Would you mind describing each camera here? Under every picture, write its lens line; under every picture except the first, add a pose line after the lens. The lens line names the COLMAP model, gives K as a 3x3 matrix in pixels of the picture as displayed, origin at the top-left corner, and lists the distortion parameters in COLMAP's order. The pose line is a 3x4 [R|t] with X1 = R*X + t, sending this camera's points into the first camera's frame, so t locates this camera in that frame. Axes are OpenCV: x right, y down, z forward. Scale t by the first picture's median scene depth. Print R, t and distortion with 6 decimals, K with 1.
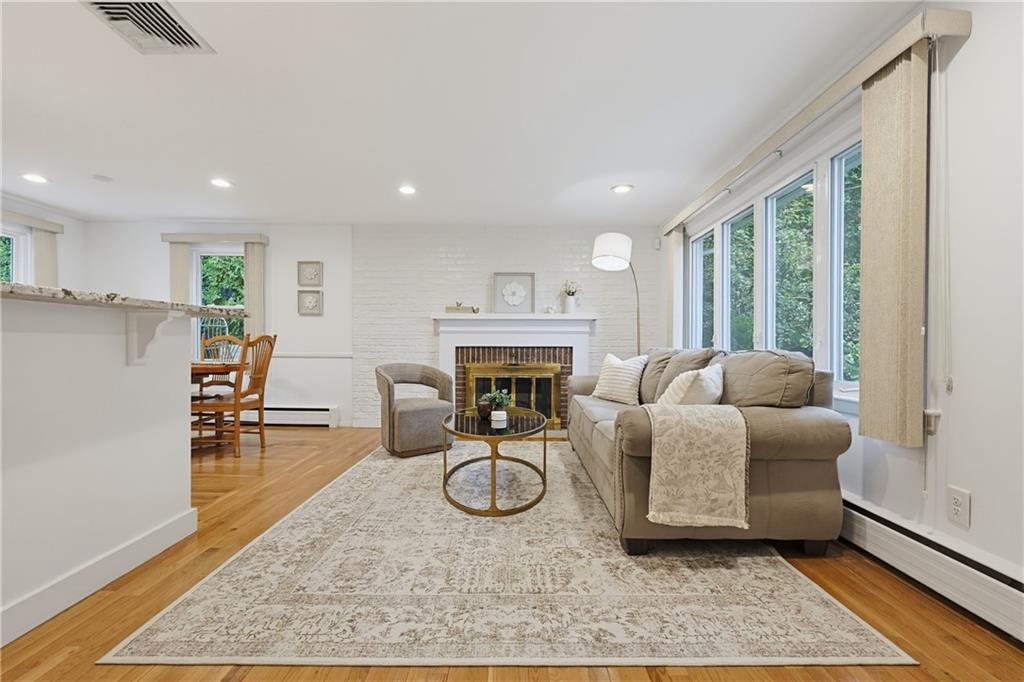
lens RADIAL K [[444.3, 0, 512.4], [0, 444.3, 333.5], [0, 0, 1]] dist [0.002010, 0.000347]
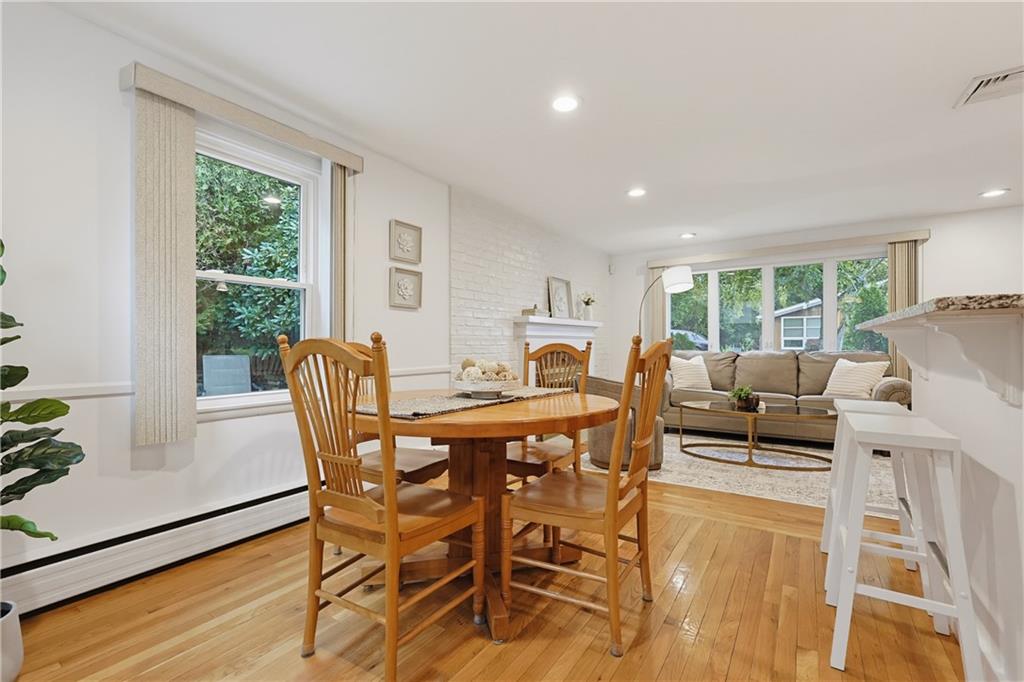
lens RADIAL K [[444.3, 0, 512.4], [0, 444.3, 333.5], [0, 0, 1]] dist [0.002010, 0.000347]
pose [[0.547971, 0.014148, 0.836377, -1.097995], [-0.015621, 0.999856, -0.006680, -0.004750], [-0.836351, -0.009405, 0.548113, 0.643367]]
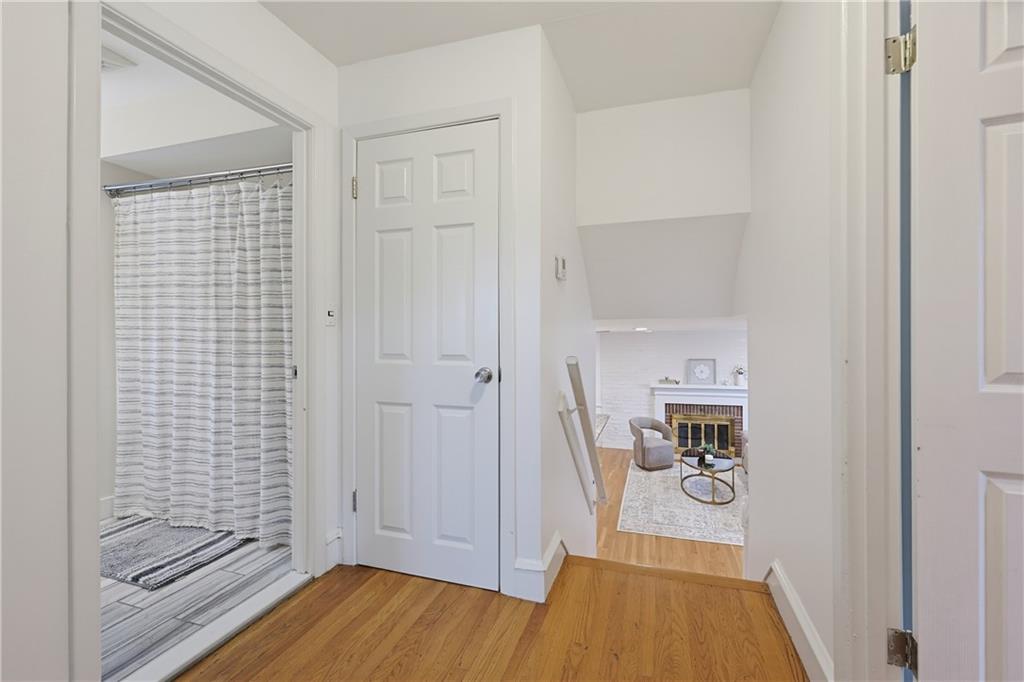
lens RADIAL K [[444.3, 0, 512.4], [0, 444.3, 333.5], [0, 0, 1]] dist [0.002010, 0.000347]
pose [[0.952840, -0.010231, -0.303300, -0.197535], [0.016907, 0.999669, 0.019392, -0.331033], [0.303001, -0.023605, 0.952698, -0.915109]]
